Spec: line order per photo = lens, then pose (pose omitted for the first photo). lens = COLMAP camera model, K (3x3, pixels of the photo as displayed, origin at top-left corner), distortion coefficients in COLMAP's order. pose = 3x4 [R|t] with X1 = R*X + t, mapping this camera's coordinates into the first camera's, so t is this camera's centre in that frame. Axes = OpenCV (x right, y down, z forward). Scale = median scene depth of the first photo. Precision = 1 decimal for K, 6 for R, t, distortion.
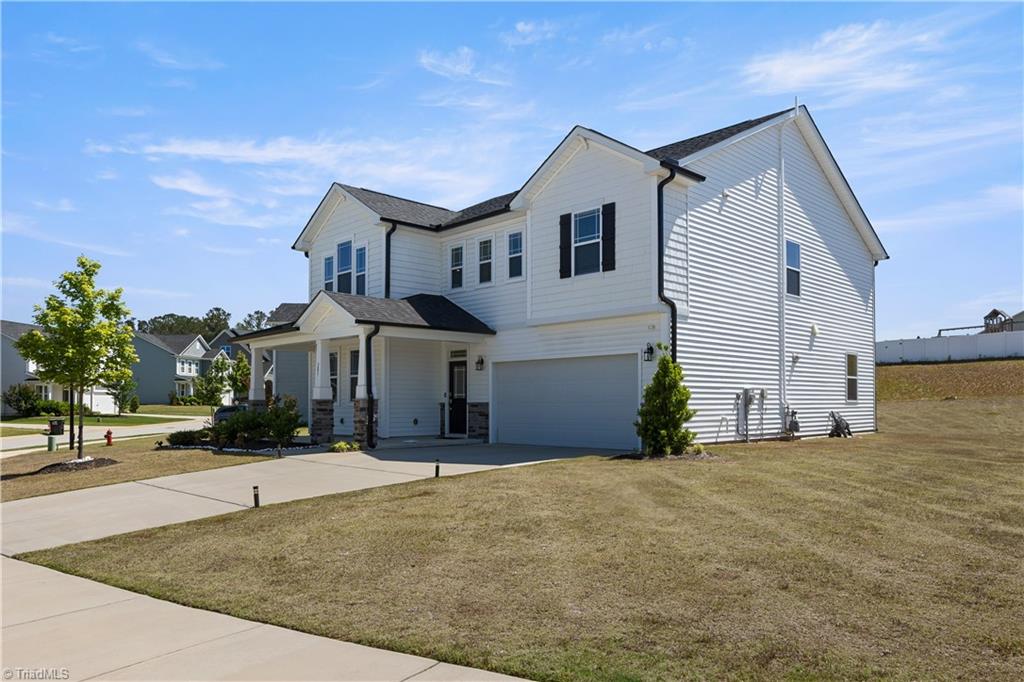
lens RADIAL K [[695.2, 0, 552.5], [0, 695.2, 398.3], [0, 0, 1]] dist [-0.001720, 0.001843]
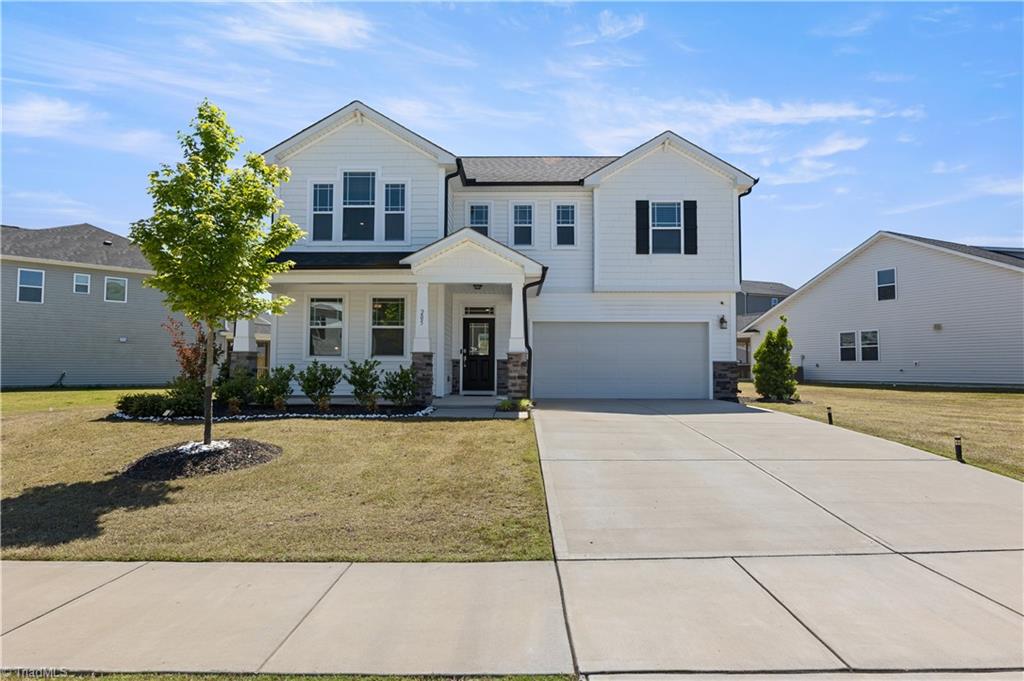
lens RADIAL K [[571.5, 0, 515.2], [0, 571.5, 342.1], [0, 0, 1]] dist [0.007188, 0.000406]
pose [[0.723285, 0.032441, 0.689788, -0.811506], [-0.005613, 0.999139, -0.041104, 0.018127], [-0.690527, 0.025858, 0.722844, 0.455466]]
